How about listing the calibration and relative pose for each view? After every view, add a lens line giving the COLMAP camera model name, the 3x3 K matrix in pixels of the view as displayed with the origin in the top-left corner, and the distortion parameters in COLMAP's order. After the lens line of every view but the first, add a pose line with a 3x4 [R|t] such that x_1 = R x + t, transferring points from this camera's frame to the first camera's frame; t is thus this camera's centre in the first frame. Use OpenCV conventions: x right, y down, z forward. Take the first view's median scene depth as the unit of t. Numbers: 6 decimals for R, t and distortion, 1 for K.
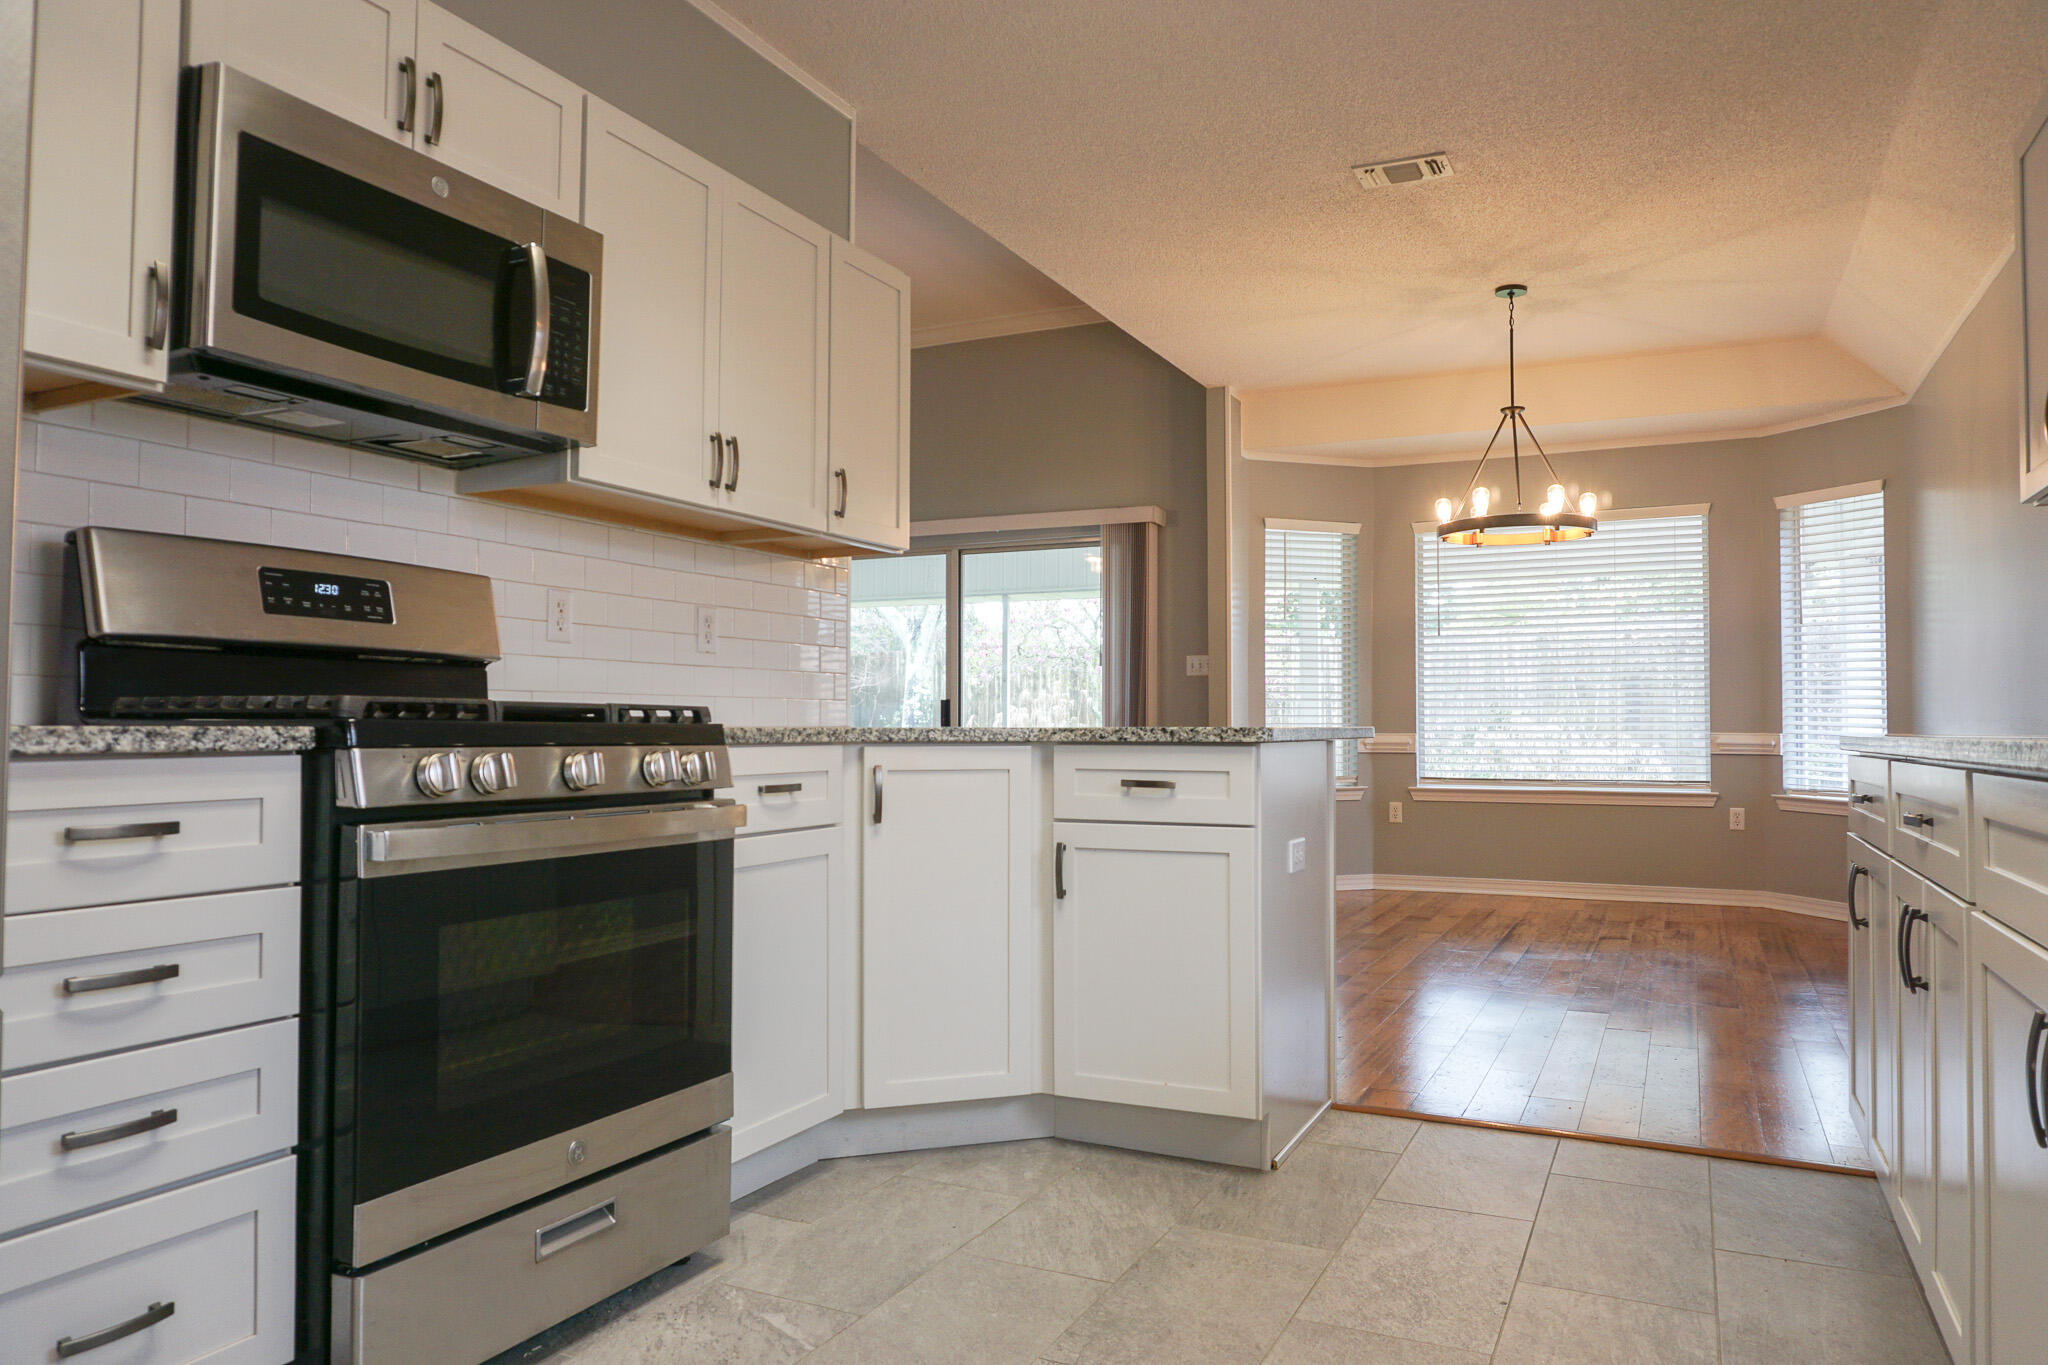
lens RADIAL K [[1369.6, 0, 1022.4], [0, 1369.6, 678.1], [0, 0, 1]] dist [-0.043495, 0.027235]
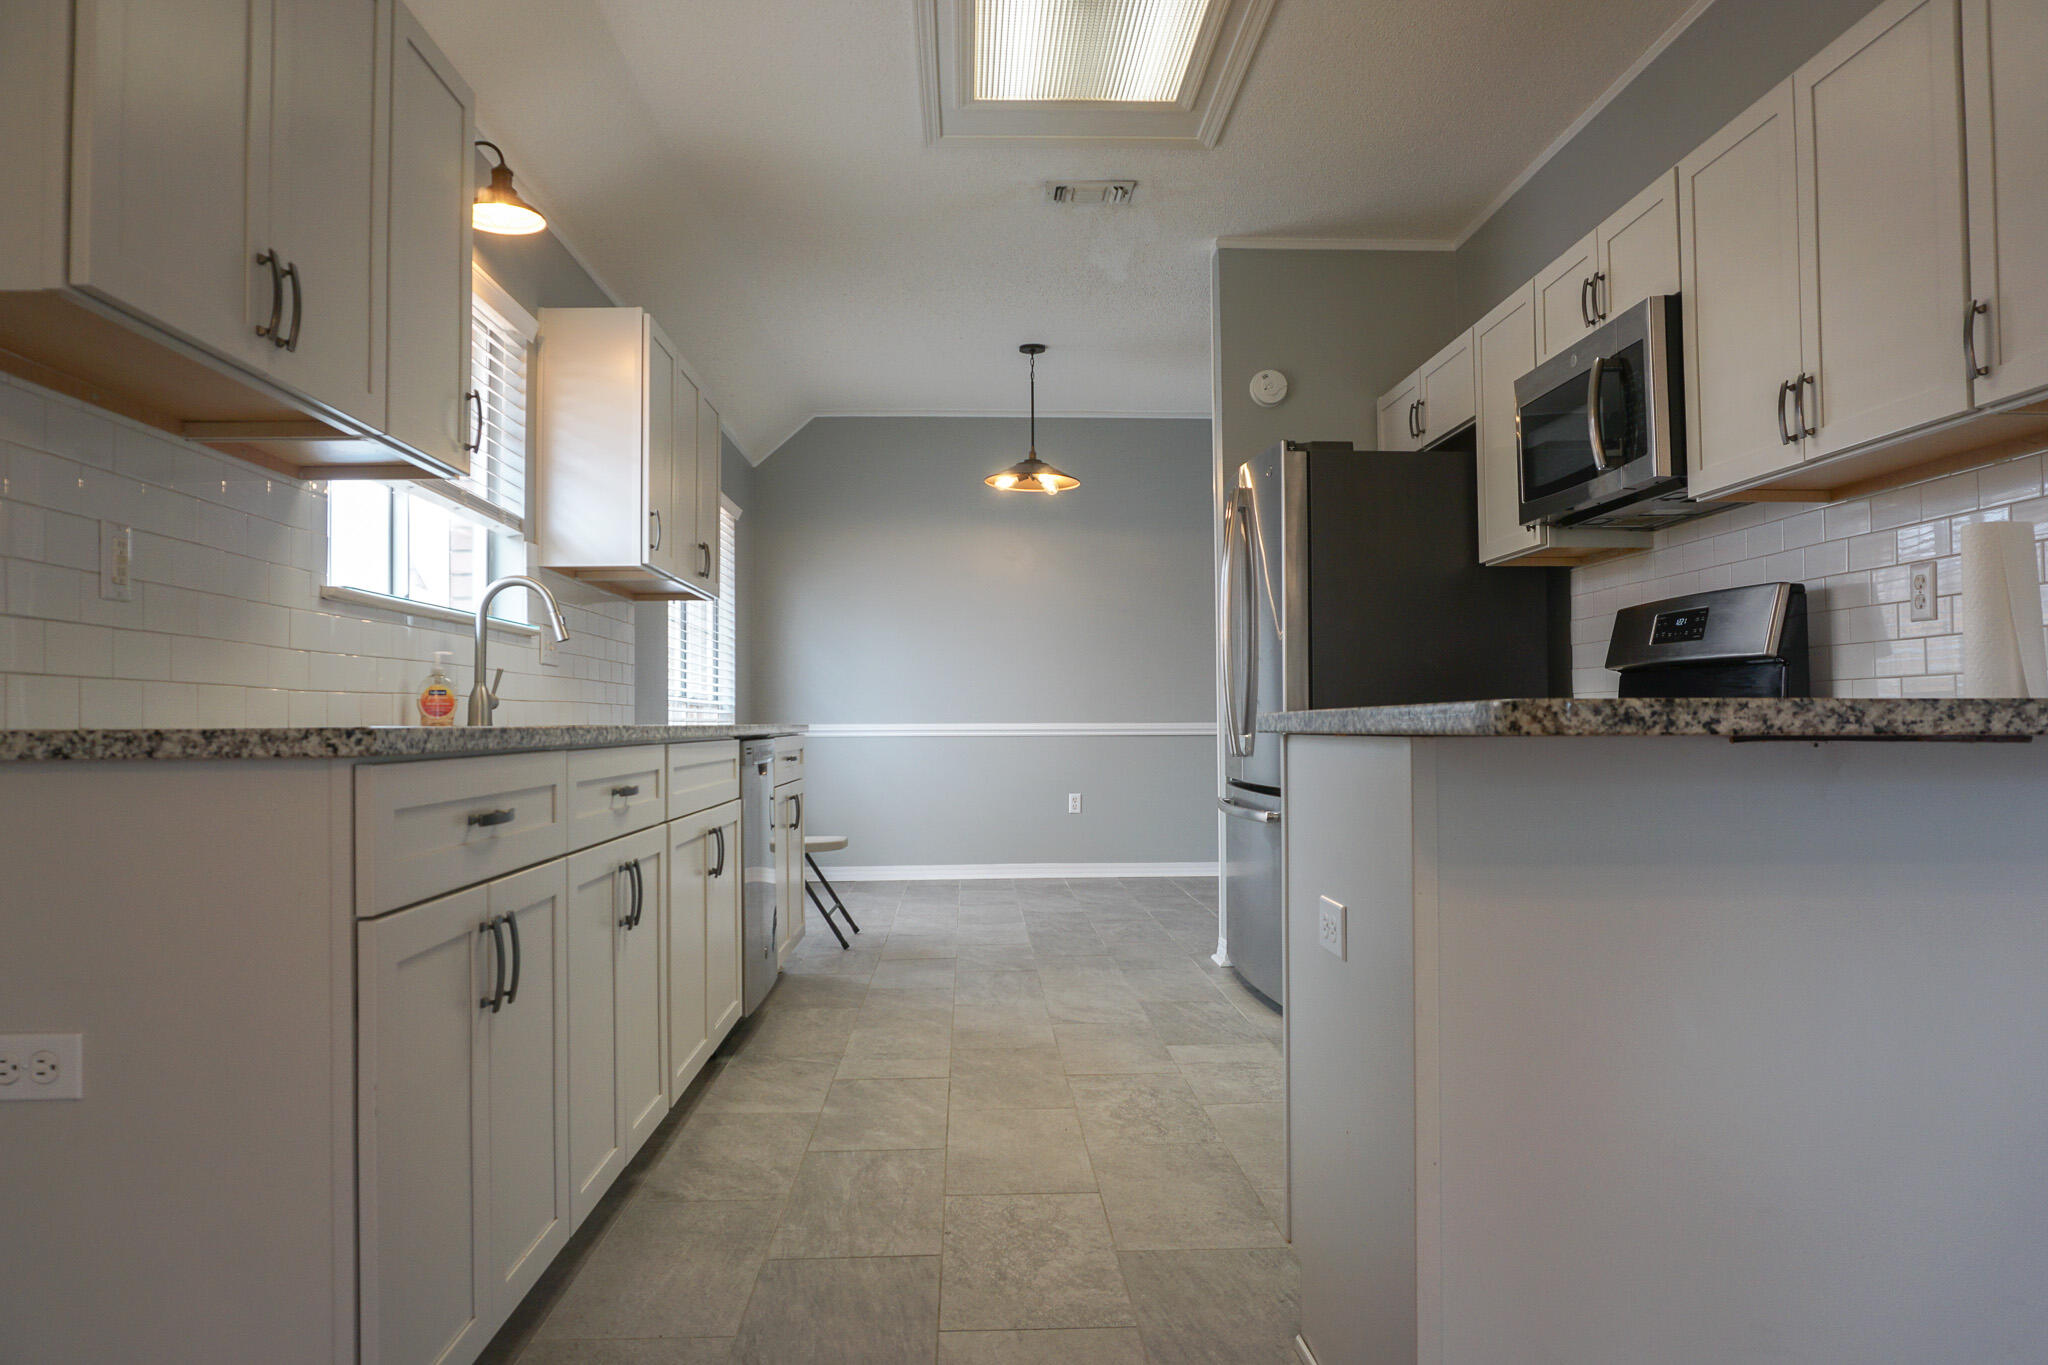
lens RADIAL K [[1369.6, 0, 1019.9], [0, 1369.6, 677.9], [0, 0, 1]] dist [-0.043495, 0.027235]
pose [[-0.880817, -0.015199, -0.473213, 0.617342], [0.019153, 0.997523, -0.067690, 0.061110], [0.473069, -0.068686, -0.878344, 1.501600]]
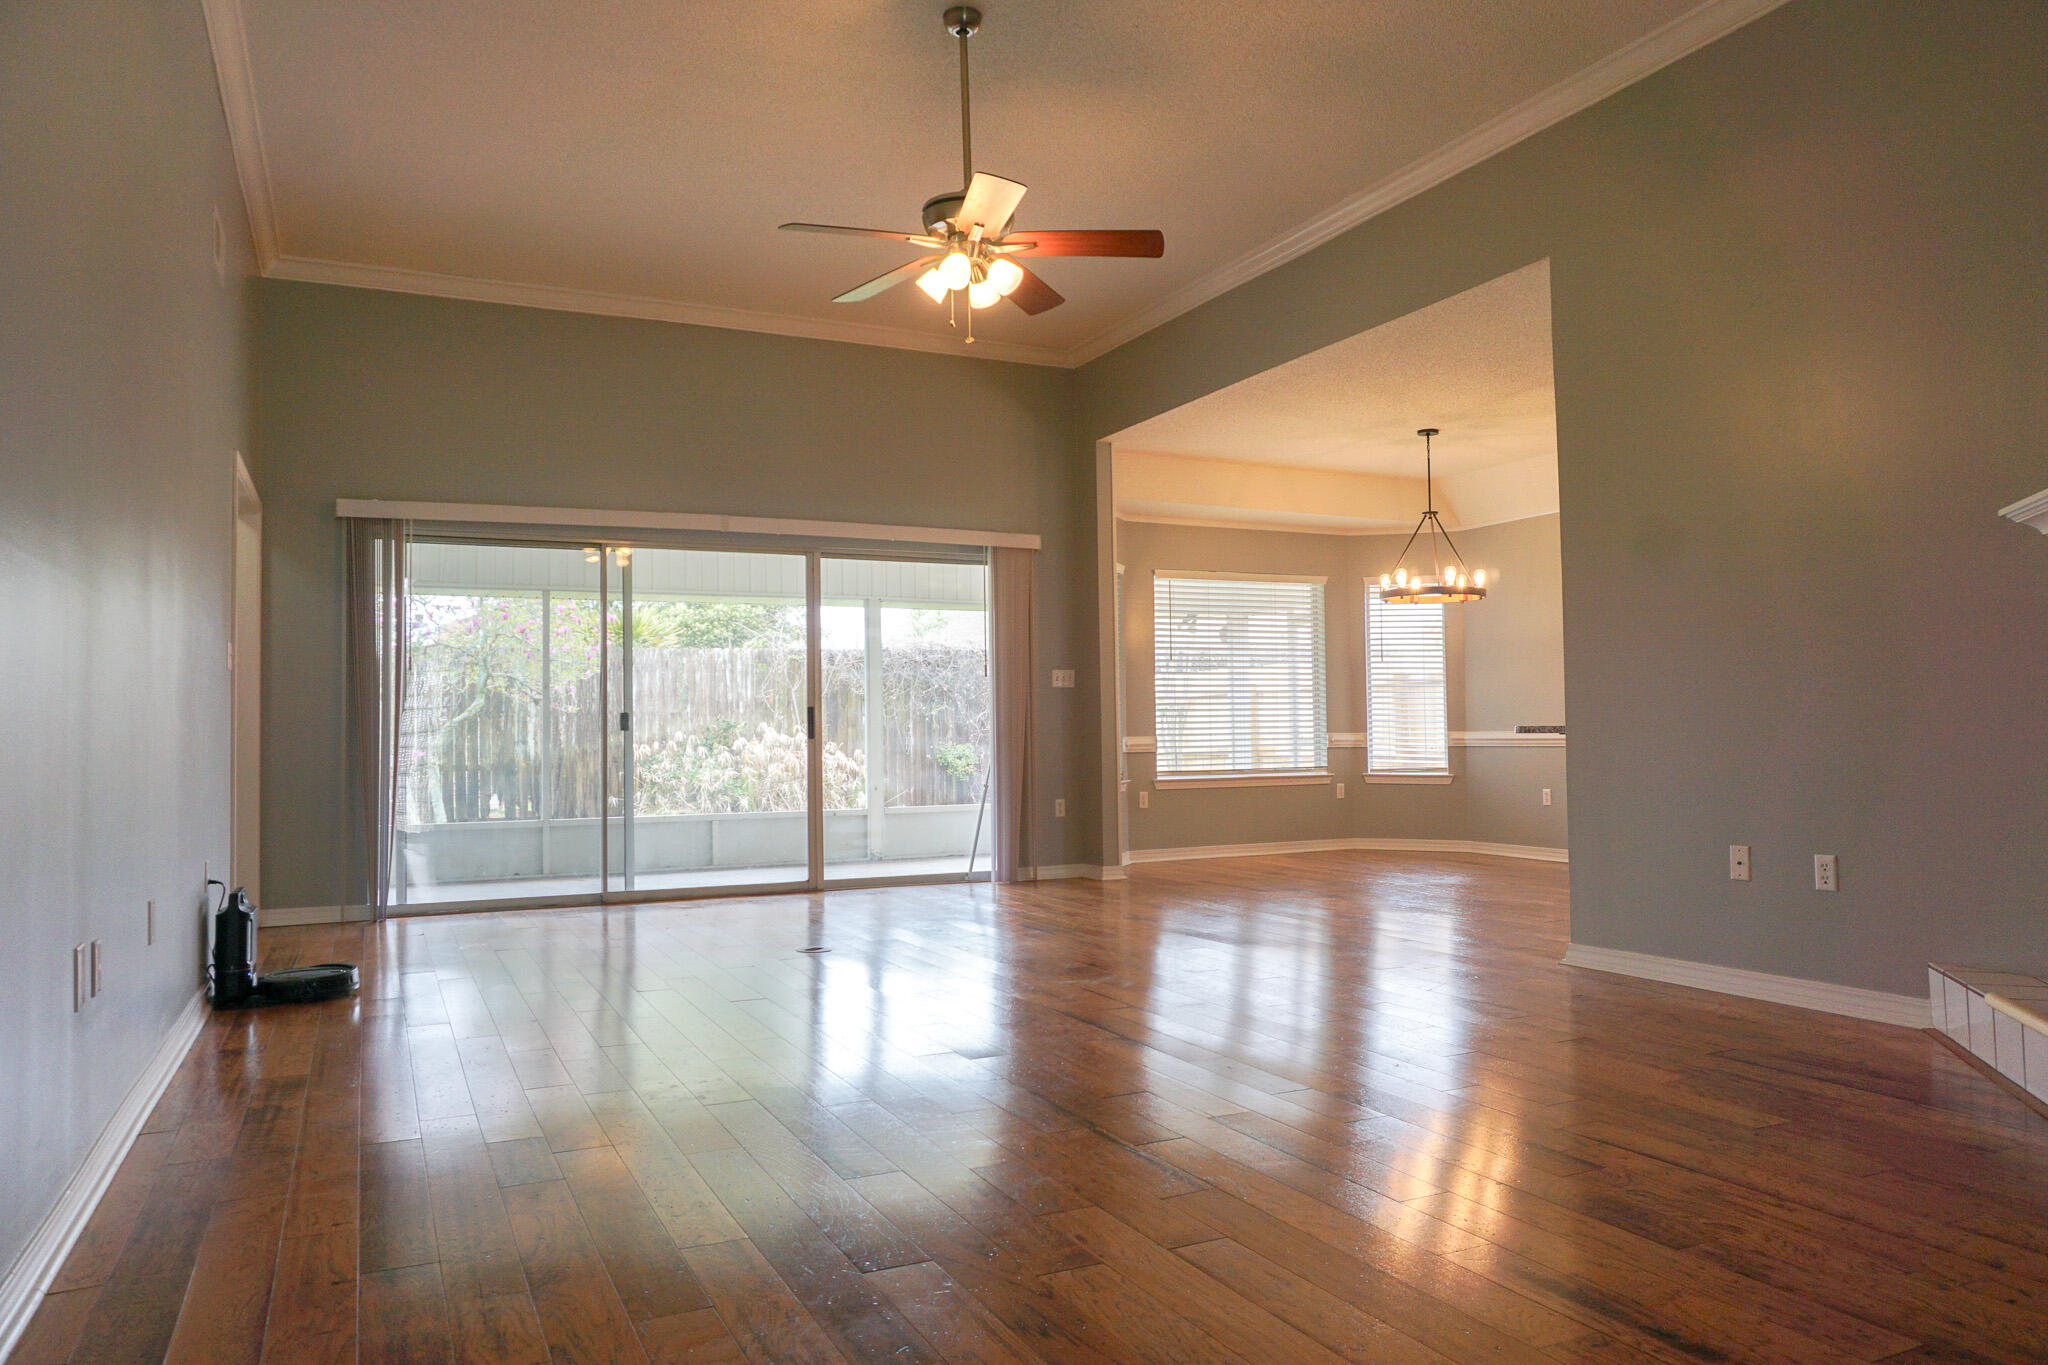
lens RADIAL K [[1369.6, 0, 1028.8], [0, 1369.6, 678.1], [0, 0, 1]] dist [-0.043495, 0.027235]
pose [[0.613573, 0.025166, 0.789237, -2.062139], [-0.015729, 0.999683, -0.019648, 0.035051], [-0.789481, -0.000359, 0.613774, 0.833688]]
